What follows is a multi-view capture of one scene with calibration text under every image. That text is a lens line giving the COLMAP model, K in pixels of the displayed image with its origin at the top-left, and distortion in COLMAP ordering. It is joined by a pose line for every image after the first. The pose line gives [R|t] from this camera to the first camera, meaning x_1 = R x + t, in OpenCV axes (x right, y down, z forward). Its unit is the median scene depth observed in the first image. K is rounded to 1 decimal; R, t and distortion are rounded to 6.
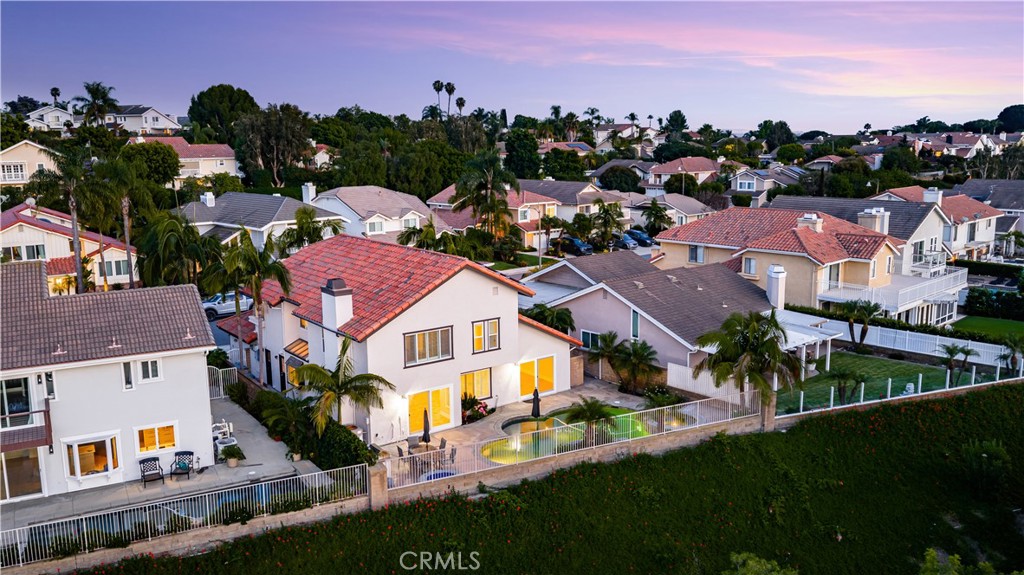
lens RADIAL K [[833.8, 0, 512.0], [0, 833.8, 287.5], [0, 0, 1]] dist [0.005400, 0.003070]
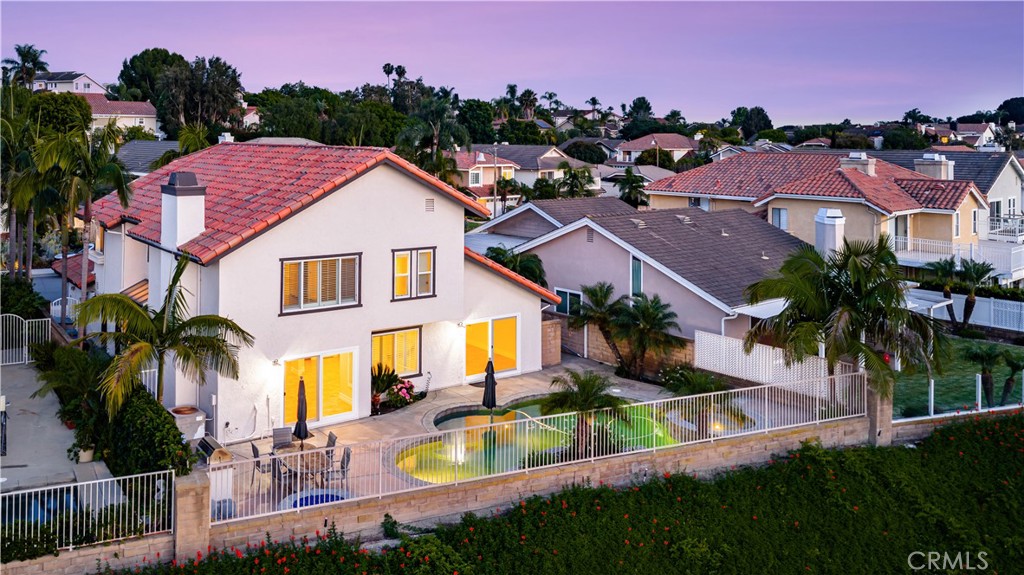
lens RADIAL K [[867.3, 0, 406.2], [0, 867.3, 138.1], [0, 0, 1]] dist [-0.000249, 0.002142]
pose [[0.997583, 0.017561, -0.067228, 0.006444], [-0.028833, 0.984924, -0.170567, 0.068877], [0.063219, 0.172093, 0.983050, 0.319615]]
